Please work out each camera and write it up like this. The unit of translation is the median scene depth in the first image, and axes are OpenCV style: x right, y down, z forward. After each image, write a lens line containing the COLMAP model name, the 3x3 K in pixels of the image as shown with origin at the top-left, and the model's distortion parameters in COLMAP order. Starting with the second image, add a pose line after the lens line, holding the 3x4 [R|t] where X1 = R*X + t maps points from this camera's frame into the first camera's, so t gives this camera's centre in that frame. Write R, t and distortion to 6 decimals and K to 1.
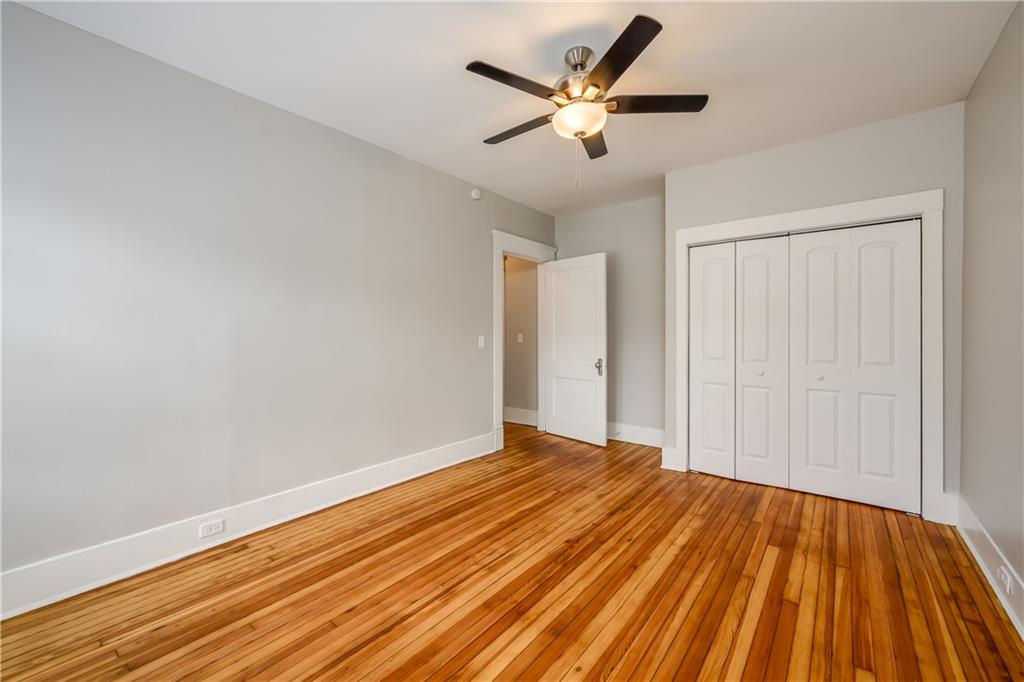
lens RADIAL K [[415.7, 0, 511.5], [0, 415.7, 336.7], [0, 0, 1]] dist [-0.000511, -0.000169]
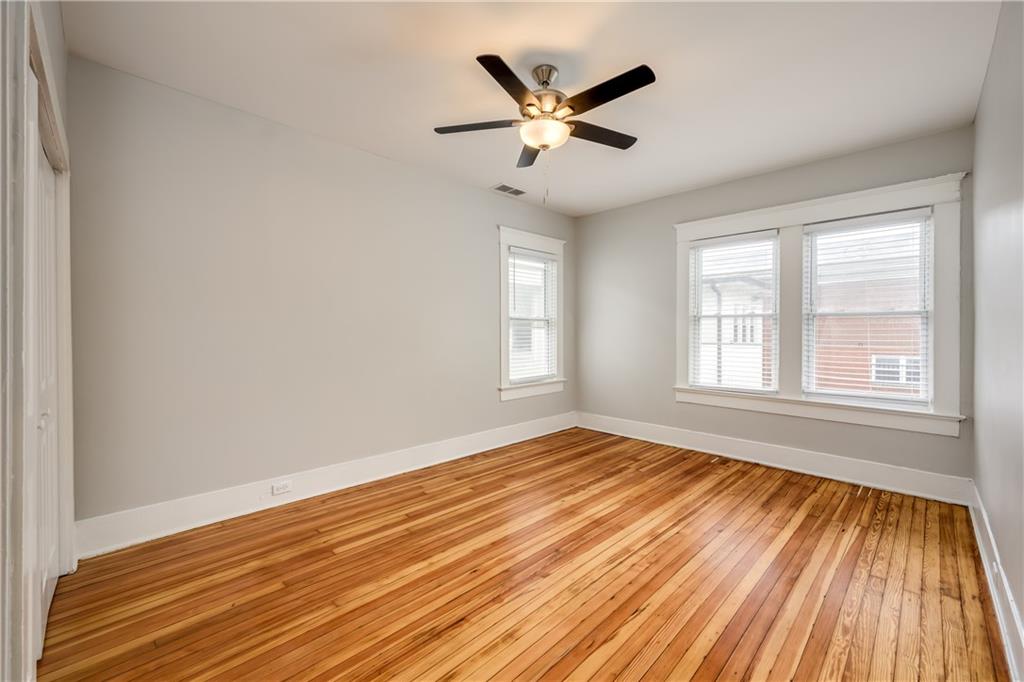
lens RADIAL K [[415.7, 0, 511.7], [0, 415.7, 334.6], [0, 0, 1]] dist [-0.000511, -0.000169]
pose [[-0.992990, -0.001466, 0.118187, 0.116105], [0.000166, 0.999905, 0.013795, -0.013292], [-0.118196, 0.013718, -0.992896, 2.010281]]
